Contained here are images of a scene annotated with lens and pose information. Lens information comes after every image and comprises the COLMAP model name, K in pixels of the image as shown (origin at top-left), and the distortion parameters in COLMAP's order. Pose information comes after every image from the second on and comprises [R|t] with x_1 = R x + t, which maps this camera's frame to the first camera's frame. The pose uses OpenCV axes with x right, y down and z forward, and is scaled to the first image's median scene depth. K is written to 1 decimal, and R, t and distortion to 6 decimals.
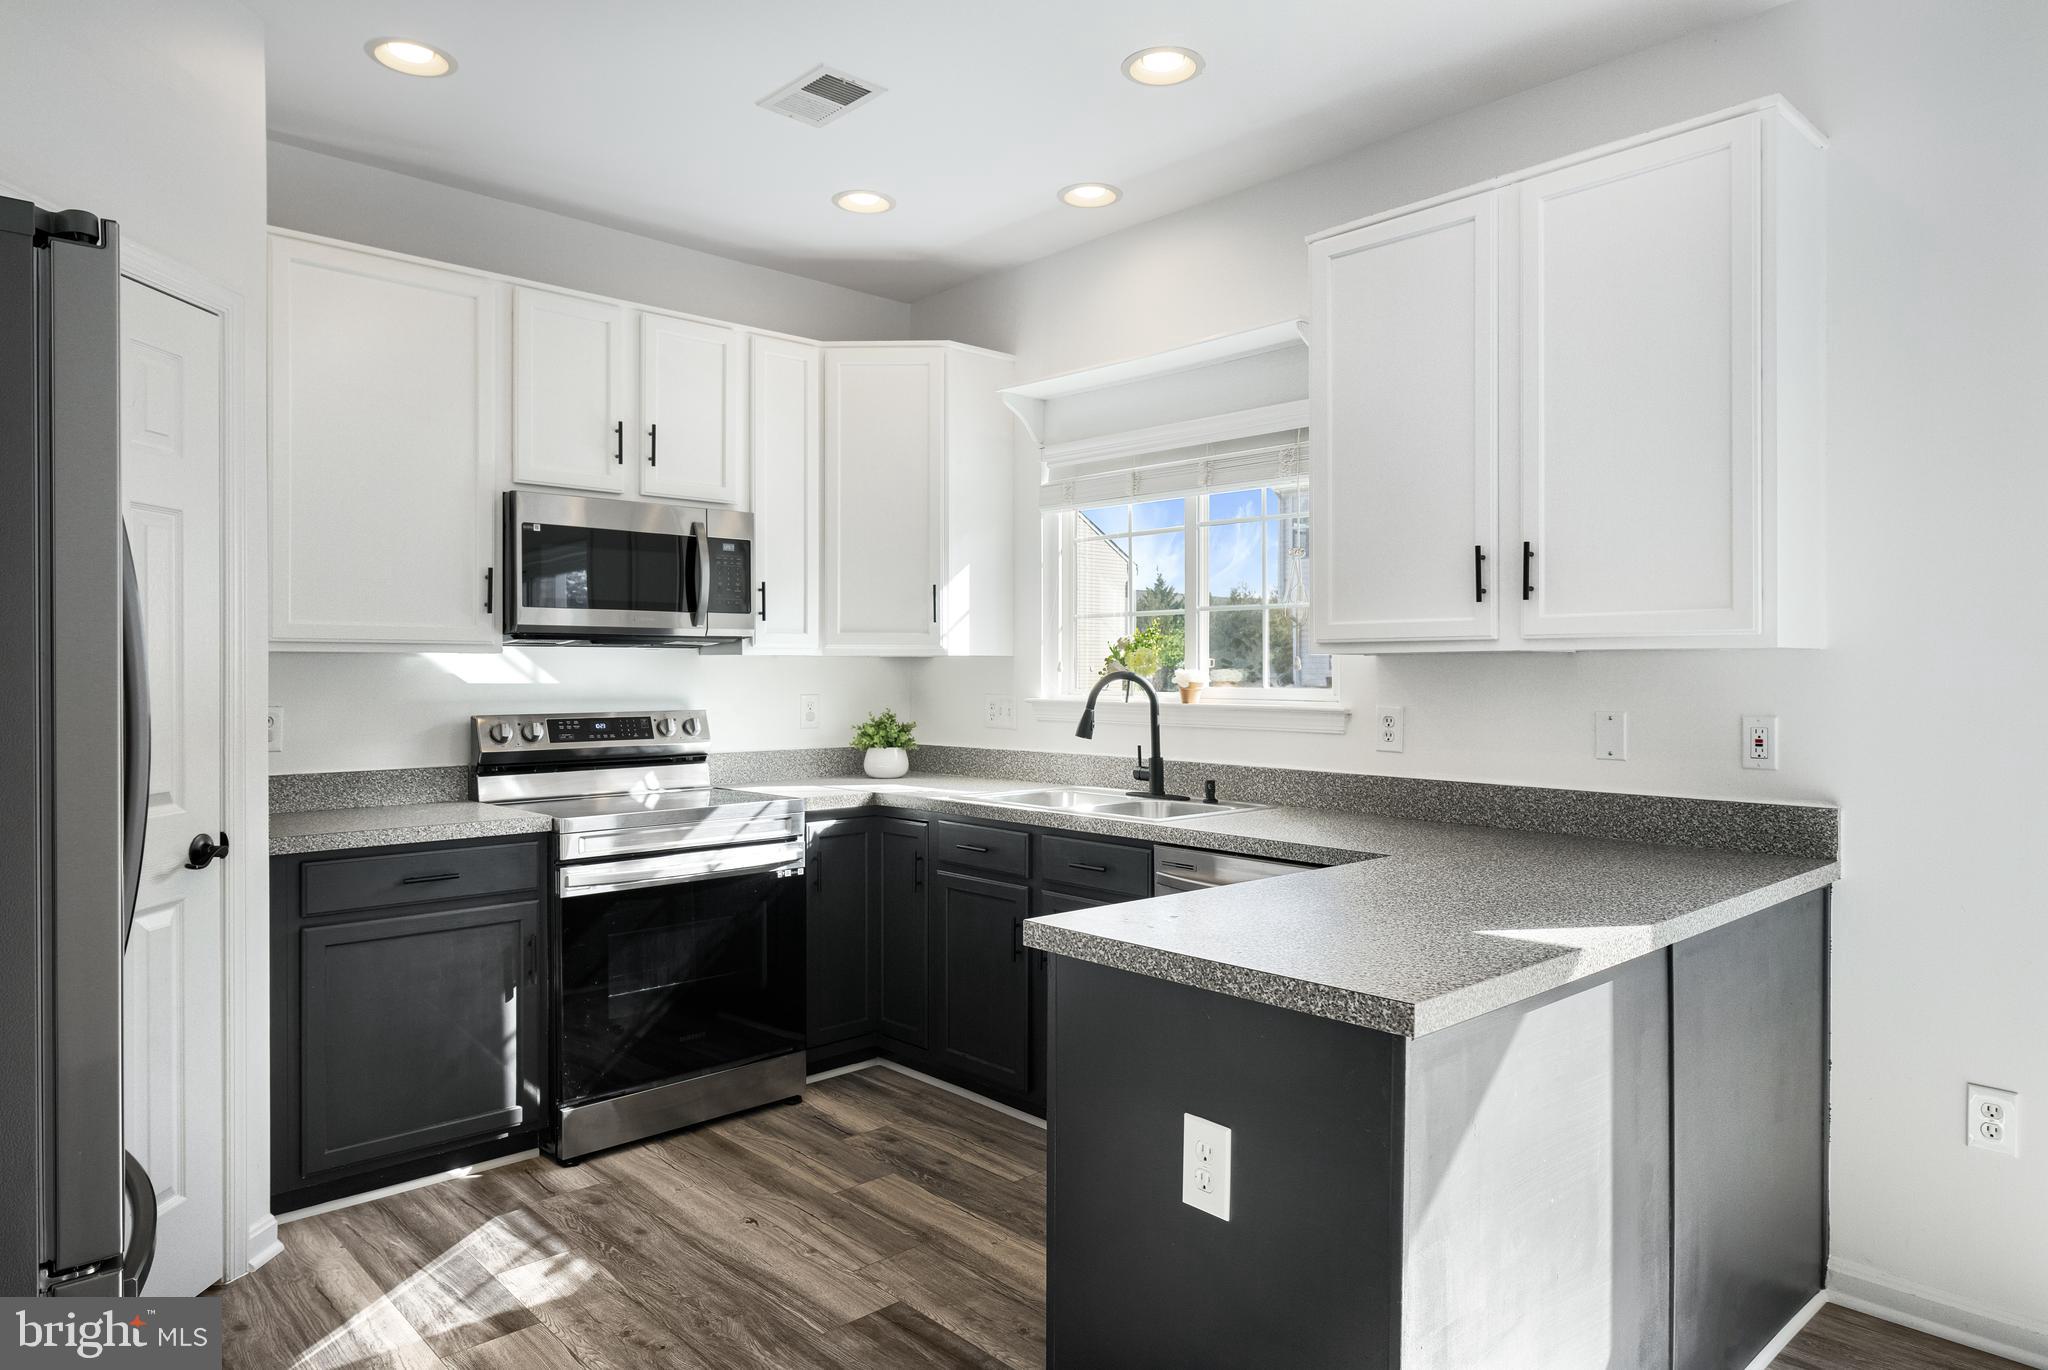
lens RADIAL K [[1291.5, 0, 1032.3], [0, 1291.5, 678.8], [0, 0, 1]] dist [-0.004234, 0.001969]
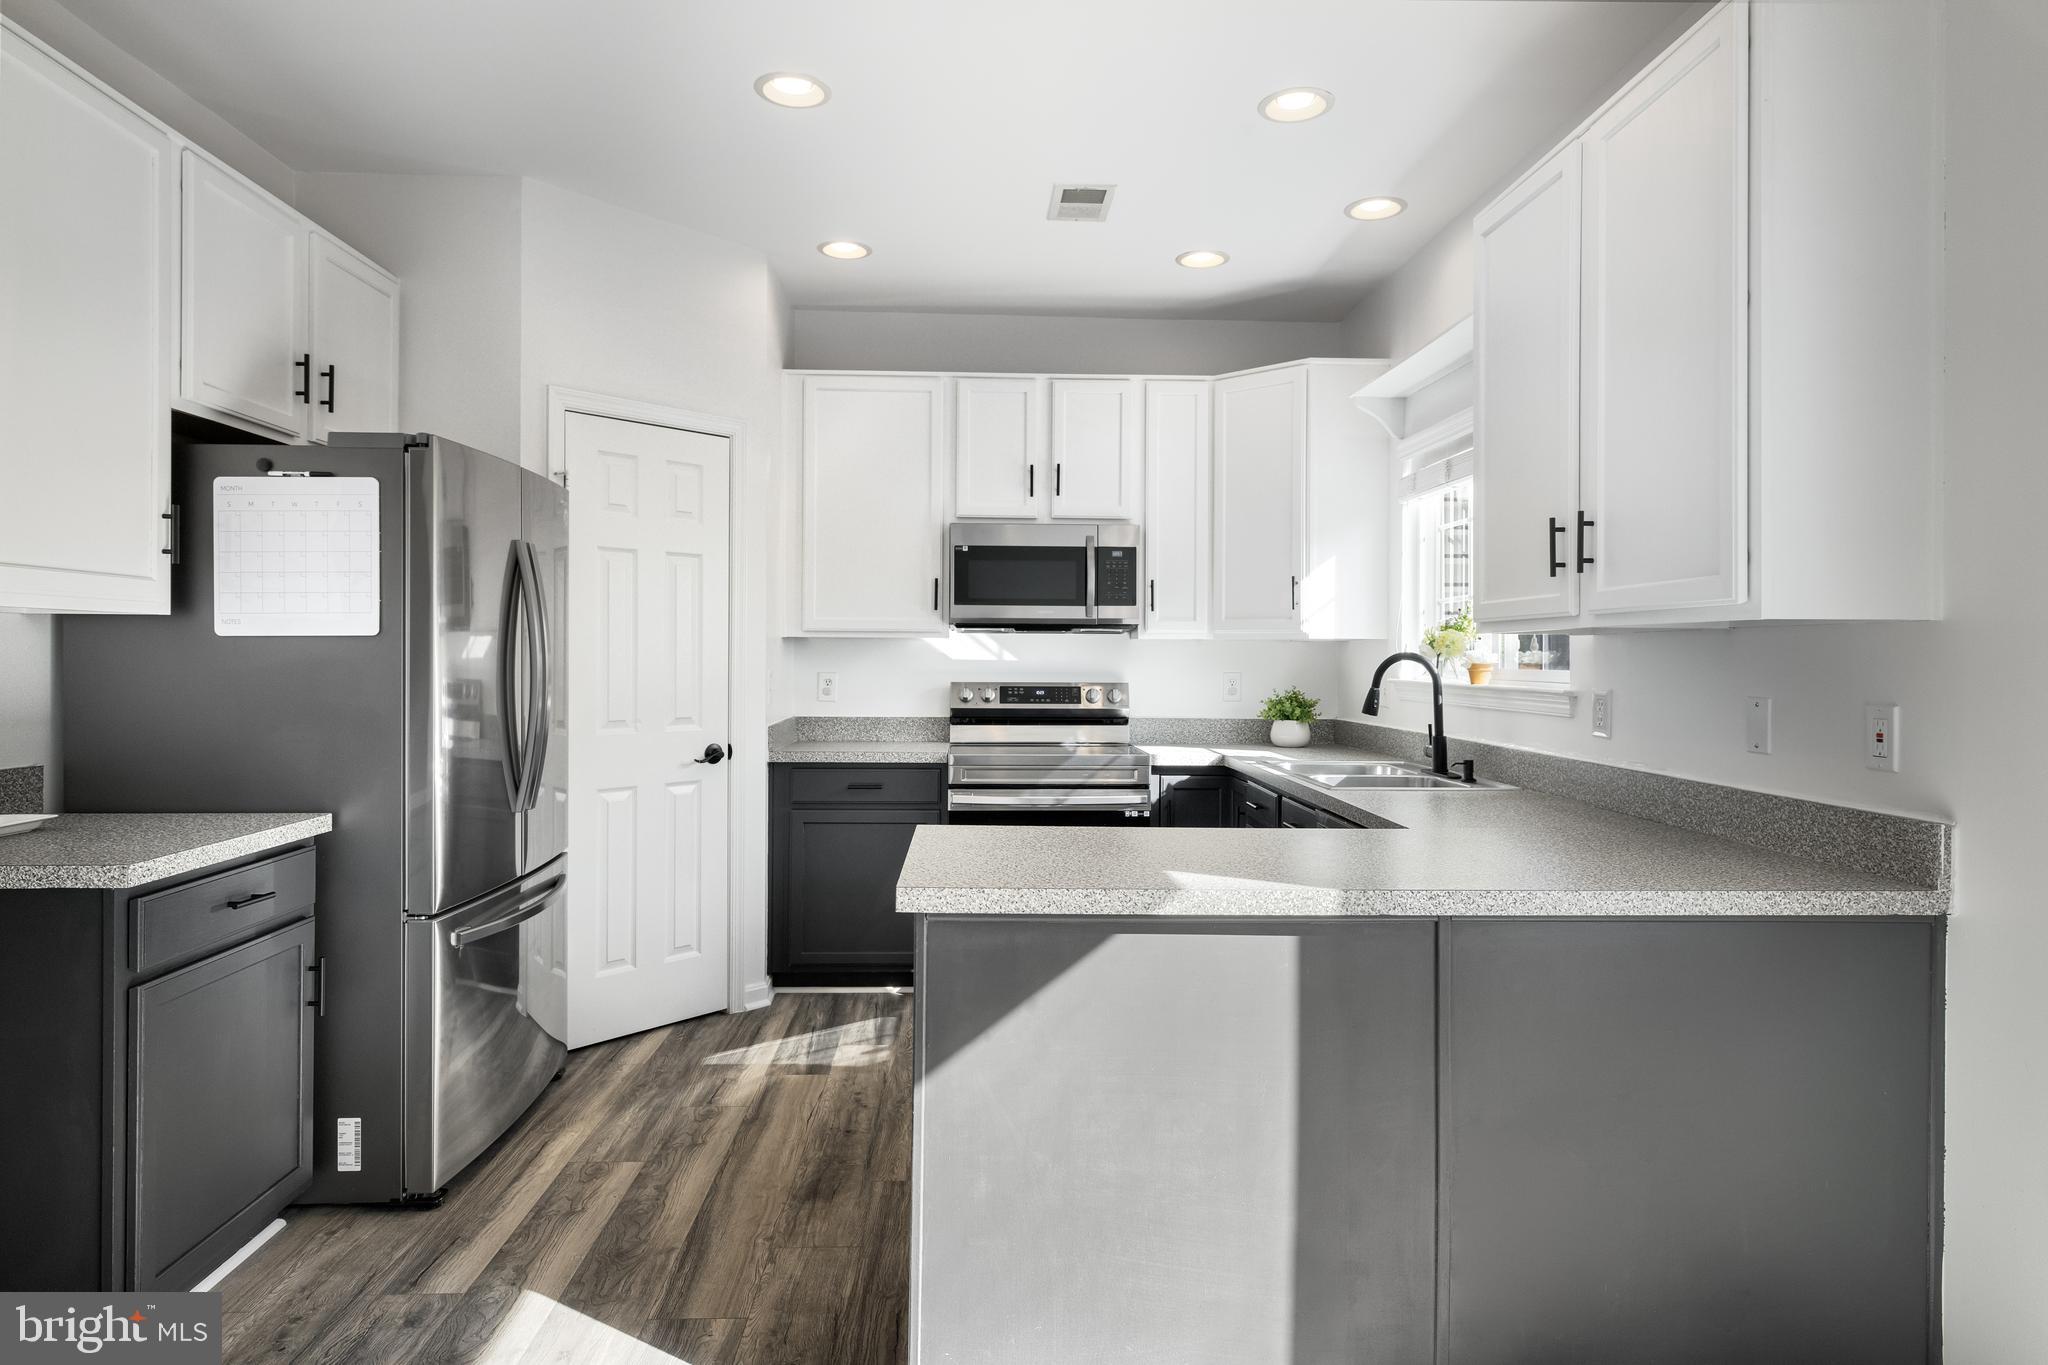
lens RADIAL K [[1208.4, 0, 1016.1], [0, 1208.4, 663.1], [0, 0, 1]] dist [-0.009711, 0.000837]
pose [[0.741302, 0.007638, -0.671129, 0.533158], [-0.010535, 0.999944, -0.000257, 0.007263], [0.671089, 0.007261, 0.741341, 0.062669]]
